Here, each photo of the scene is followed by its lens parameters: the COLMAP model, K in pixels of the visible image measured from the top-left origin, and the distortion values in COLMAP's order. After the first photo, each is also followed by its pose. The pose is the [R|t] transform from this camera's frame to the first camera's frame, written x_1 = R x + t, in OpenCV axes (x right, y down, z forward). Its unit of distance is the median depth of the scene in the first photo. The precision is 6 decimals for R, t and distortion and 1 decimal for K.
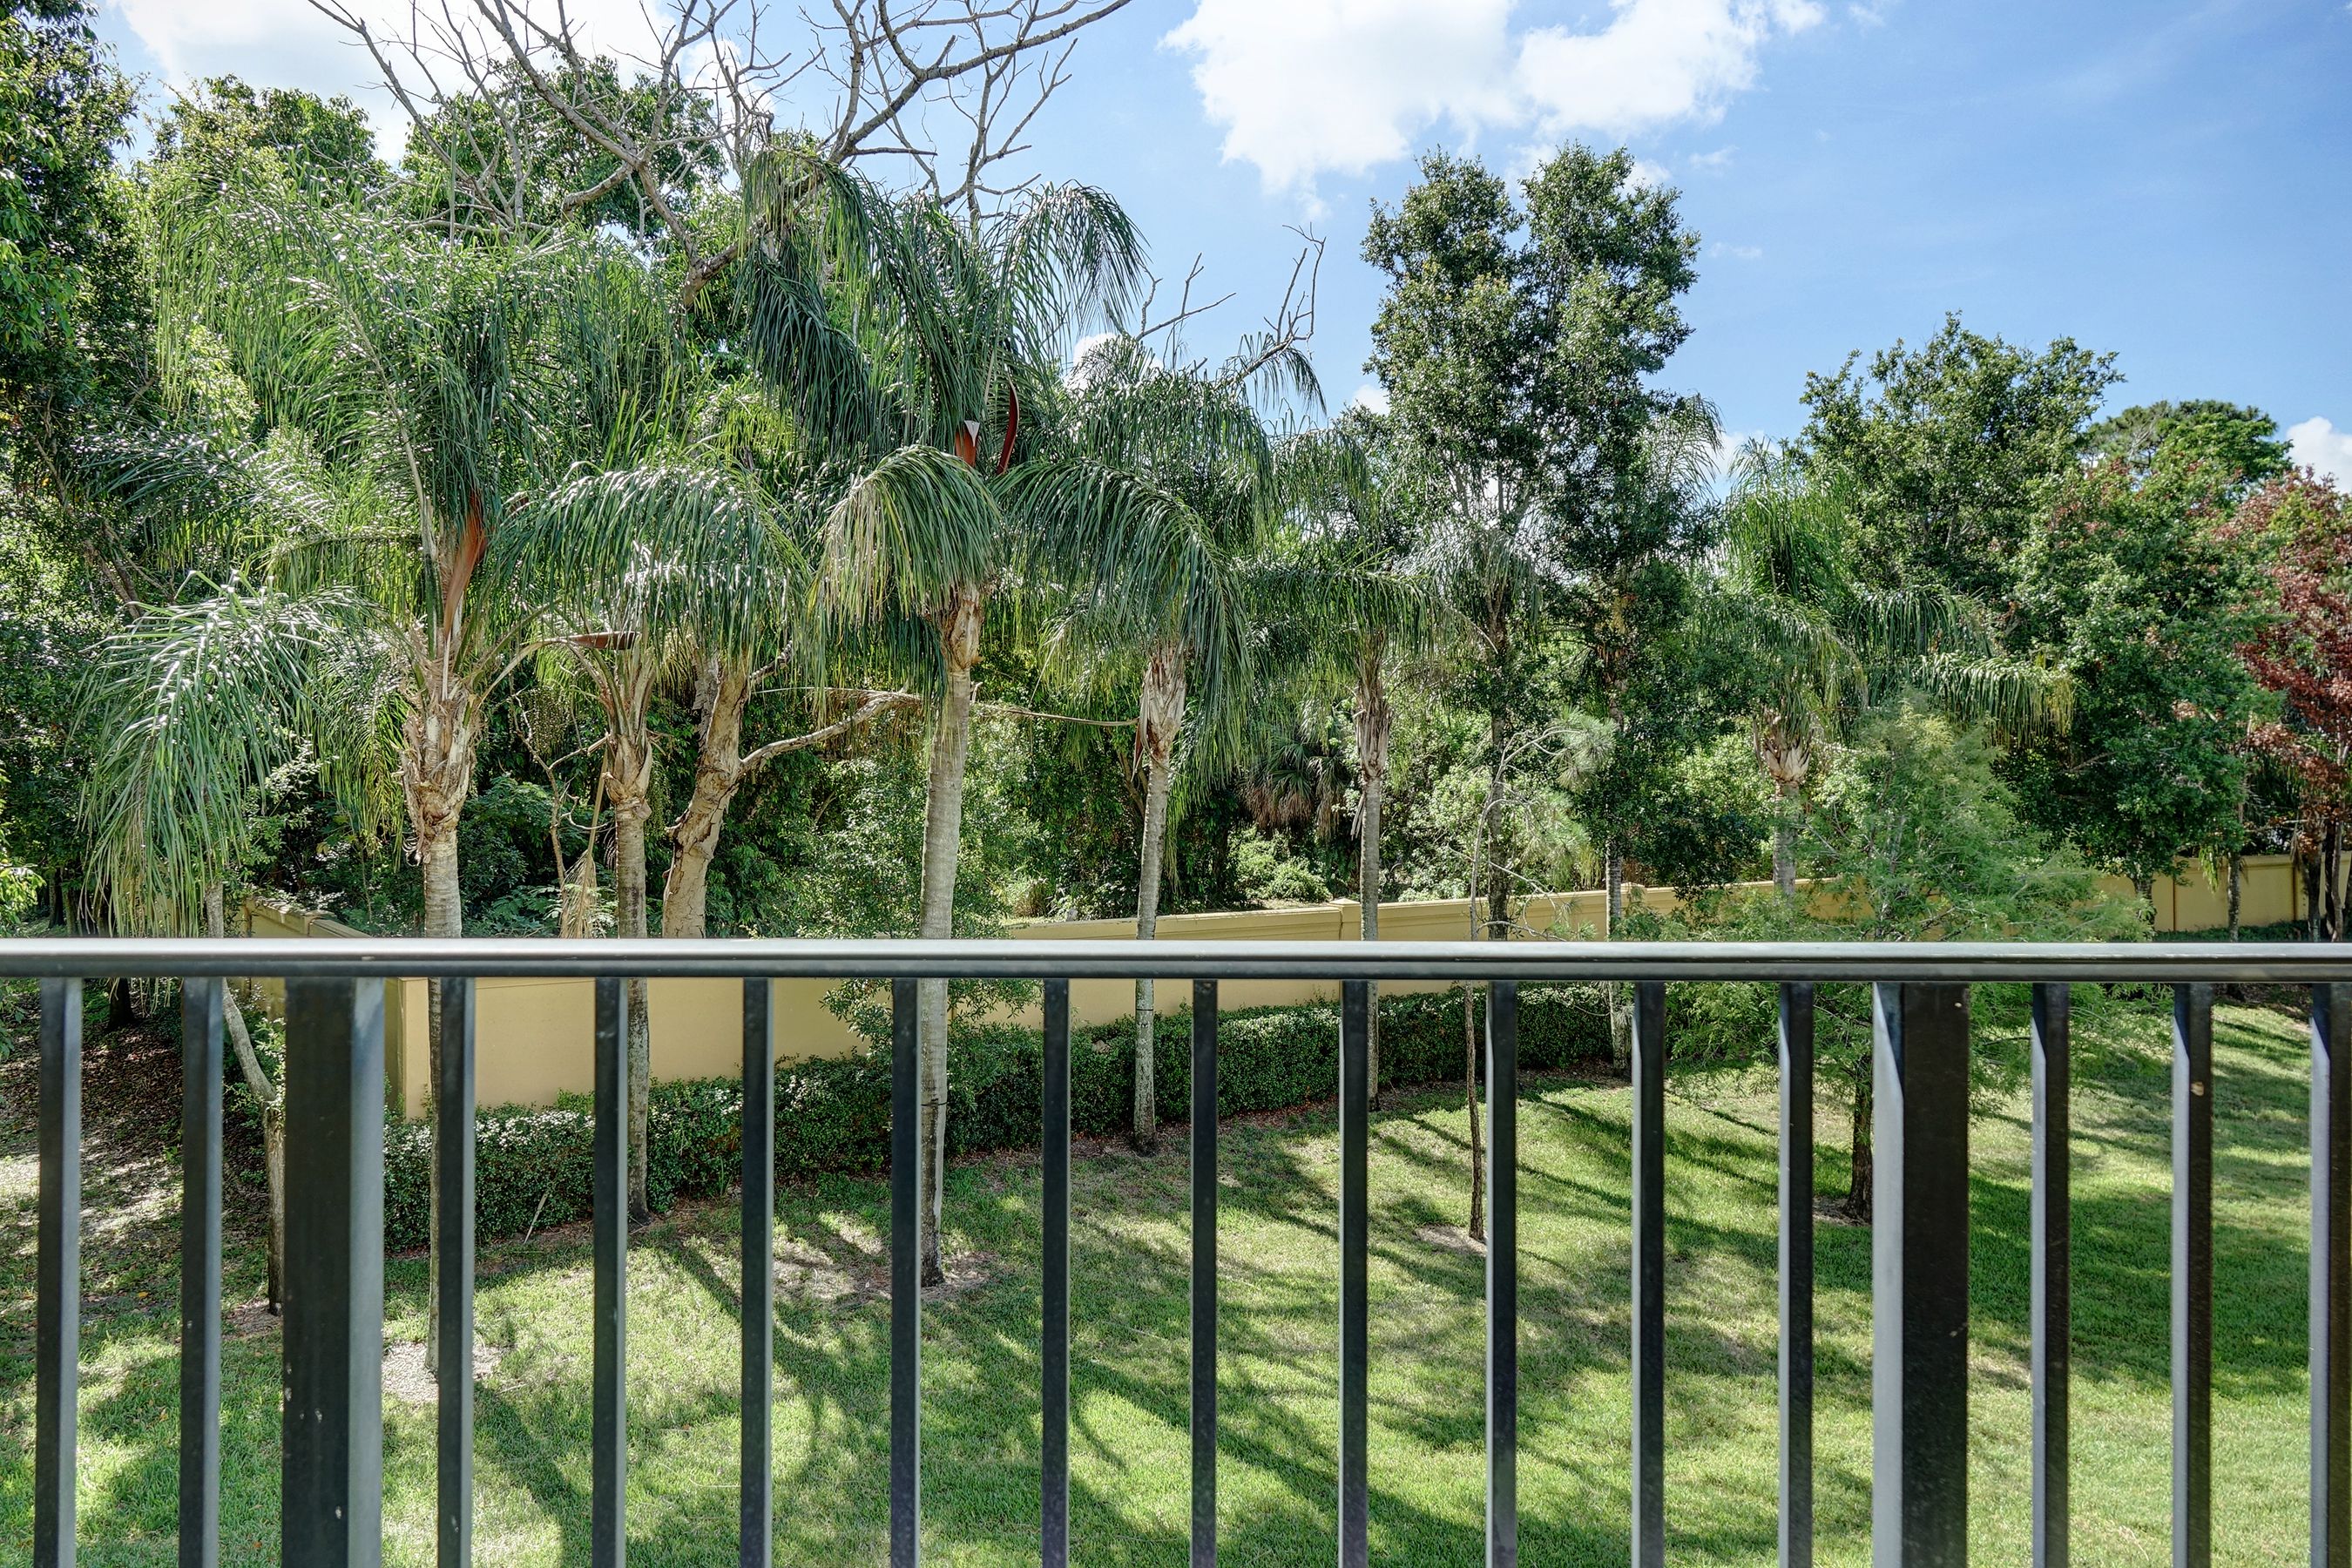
lens RADIAL K [[1632.2, 0, 1176.0], [0, 1632.2, 784.0], [0, 0, 1]] dist [0.003561, -0.001539]
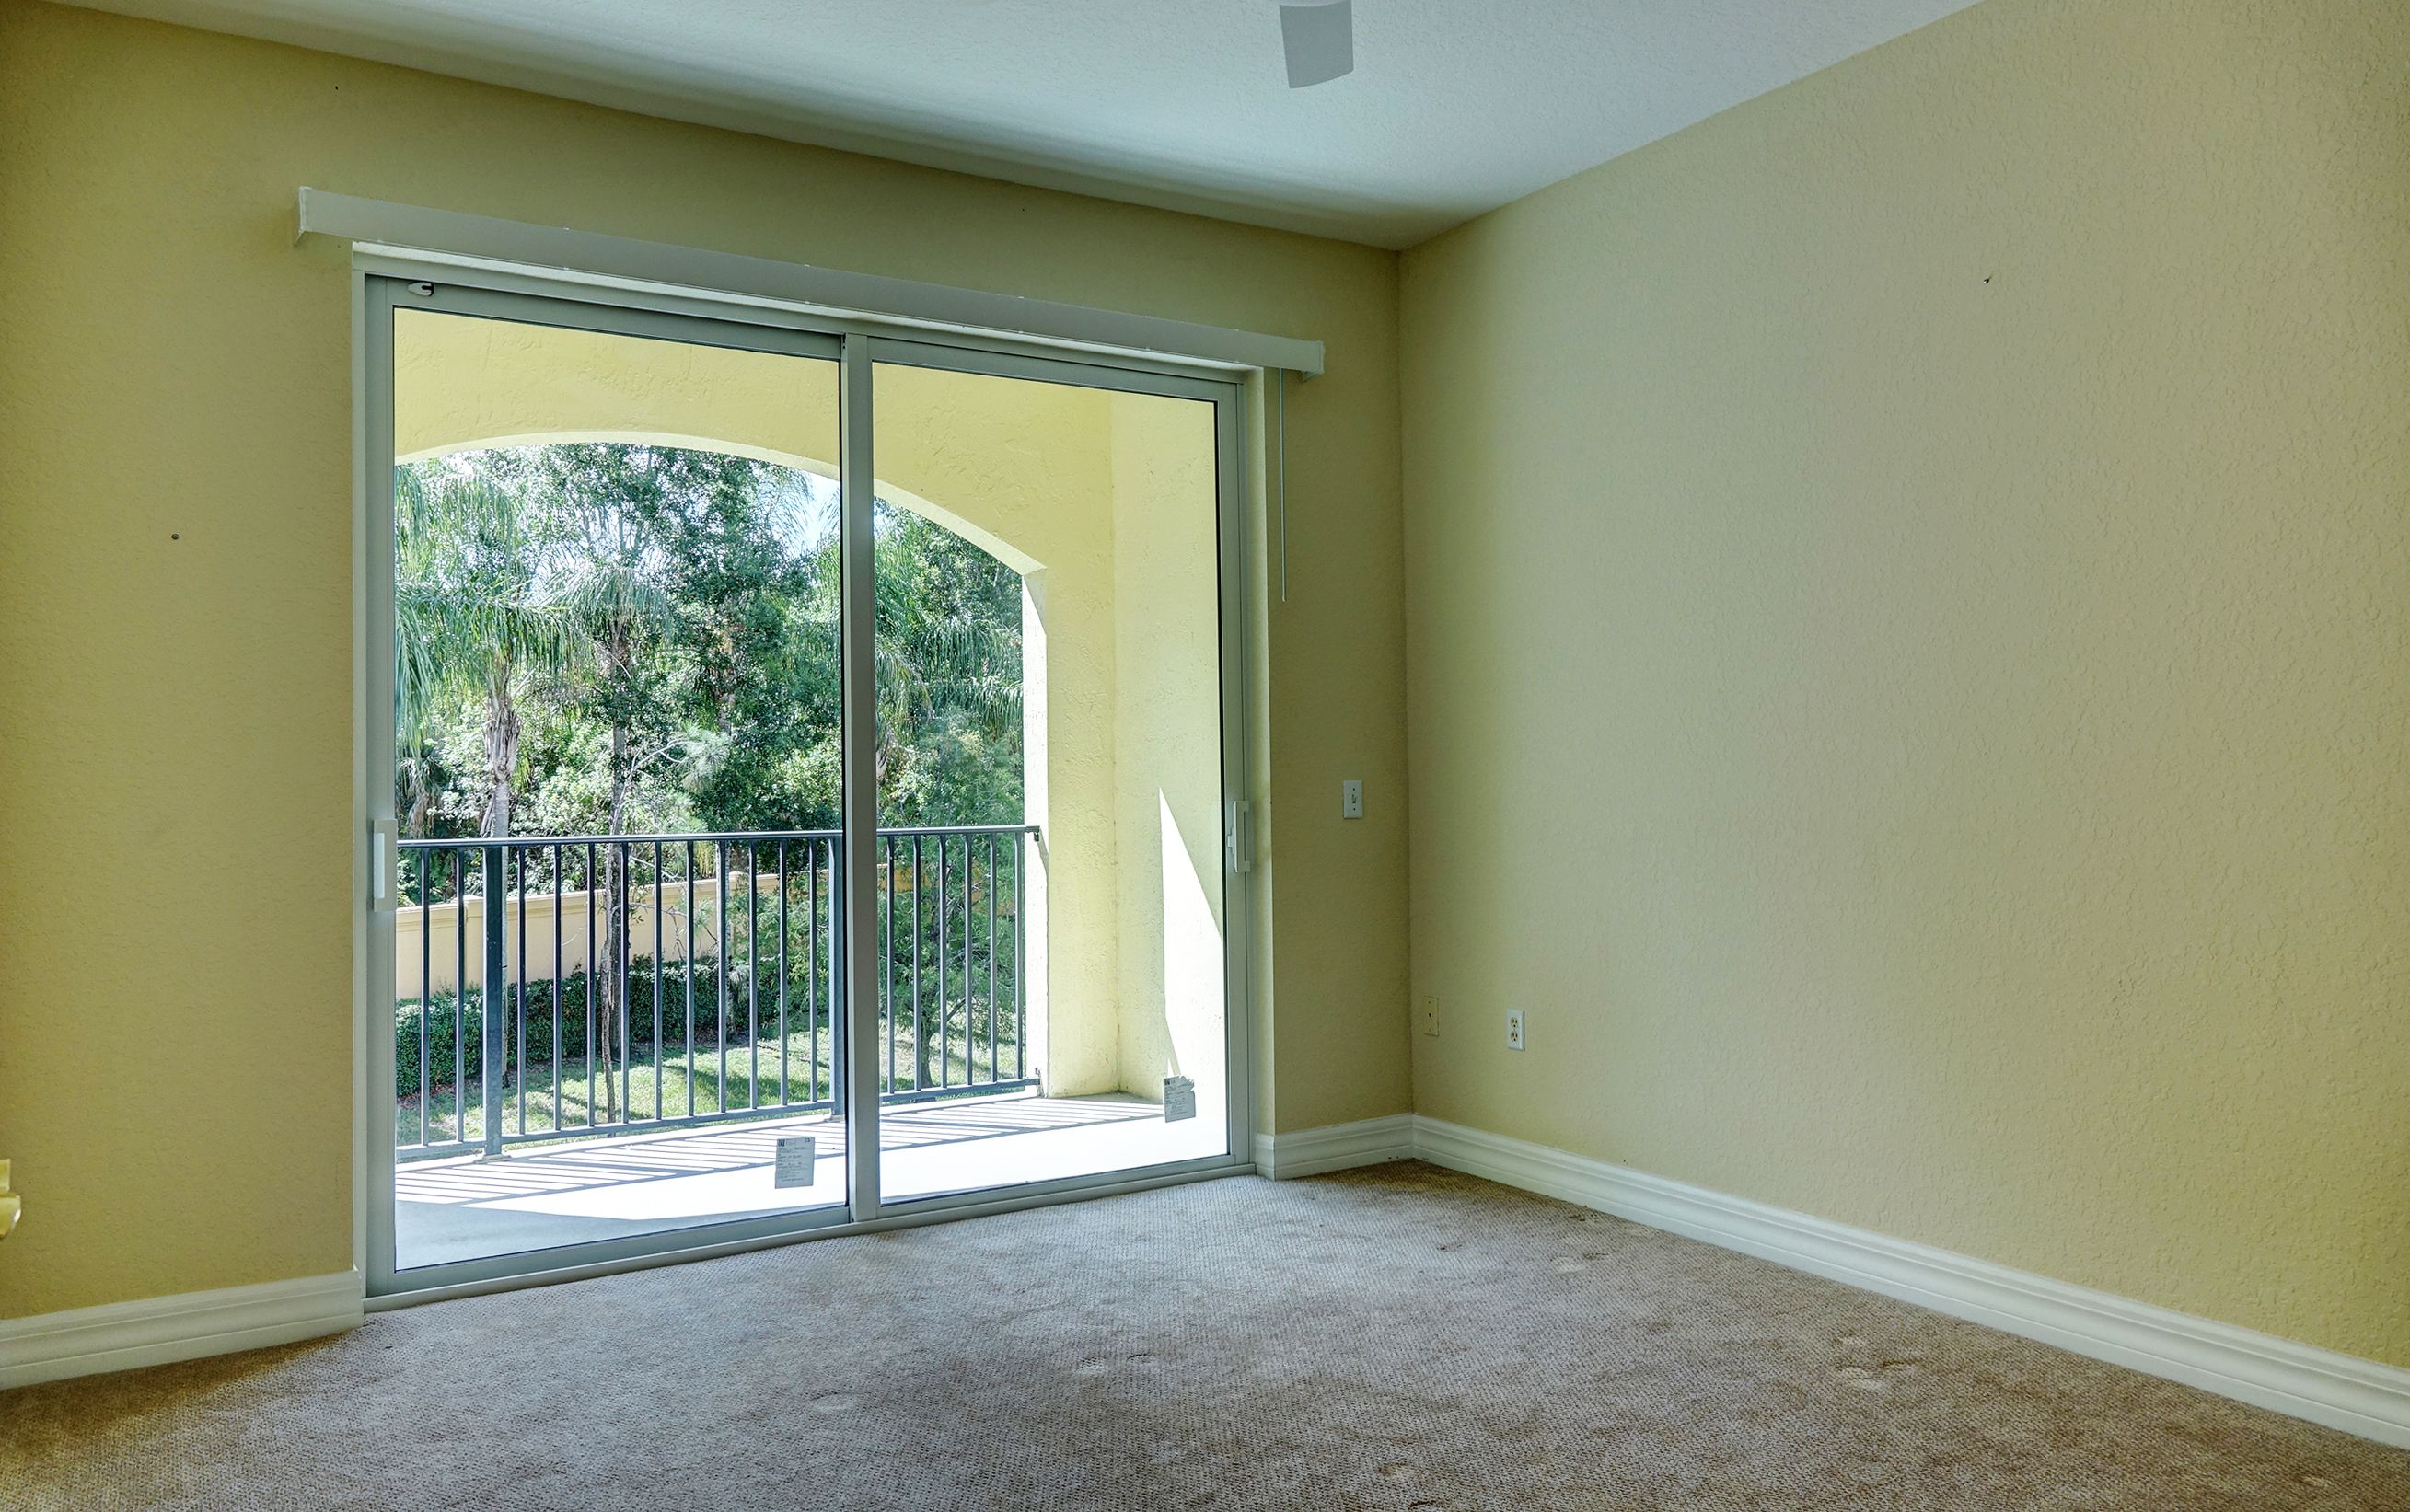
lens RADIAL K [[1730.3, 0, 1217.9], [0, 1730.3, 738.2], [0, 0, 1]] dist [0.007367, 0.002746]
pose [[0.853132, 0.002377, 0.521690, -0.080491], [0.010251, 0.999720, -0.021318, -0.003467], [-0.521595, 0.023535, 0.852869, -0.252159]]
